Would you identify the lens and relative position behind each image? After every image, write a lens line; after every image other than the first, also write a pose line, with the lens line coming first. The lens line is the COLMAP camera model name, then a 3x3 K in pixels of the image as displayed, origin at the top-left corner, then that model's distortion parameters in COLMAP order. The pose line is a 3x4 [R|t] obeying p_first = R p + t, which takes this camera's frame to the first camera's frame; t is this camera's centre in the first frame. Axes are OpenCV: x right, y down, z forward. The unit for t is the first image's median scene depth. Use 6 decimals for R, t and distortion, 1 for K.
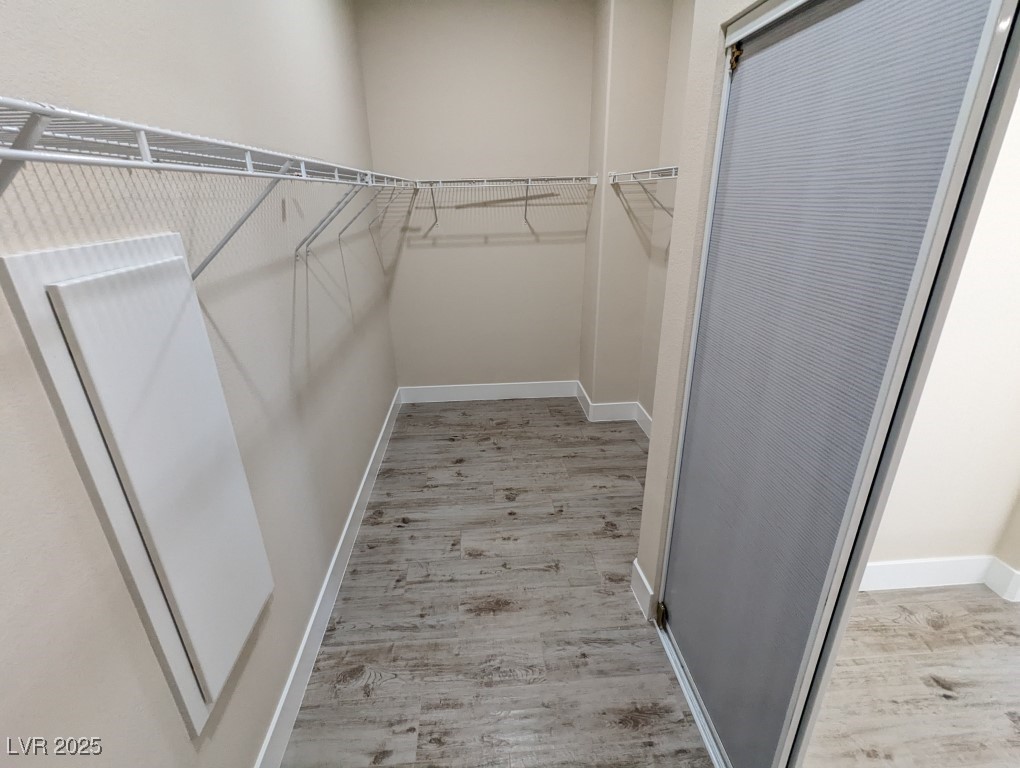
lens RADIAL K [[485.6, 0, 509.0], [0, 485.6, 388.7], [0, 0, 1]] dist [-0.001772, 0.003821]
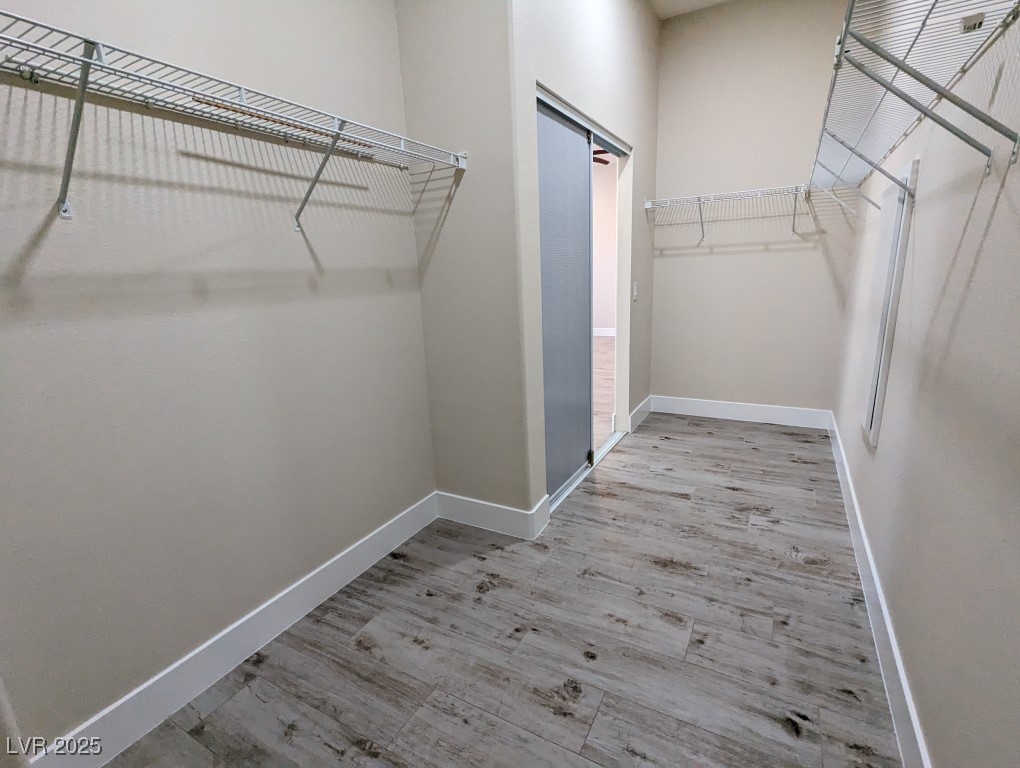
lens RADIAL K [[485.6, 0, 508.0], [0, 485.6, 382.6], [0, 0, 1]] dist [-0.001772, 0.003821]
pose [[-0.831437, -0.072485, 0.550871, -0.250547], [0.259421, 0.826107, 0.500248, -0.406600], [-0.491338, 0.558832, -0.668052, 1.464792]]
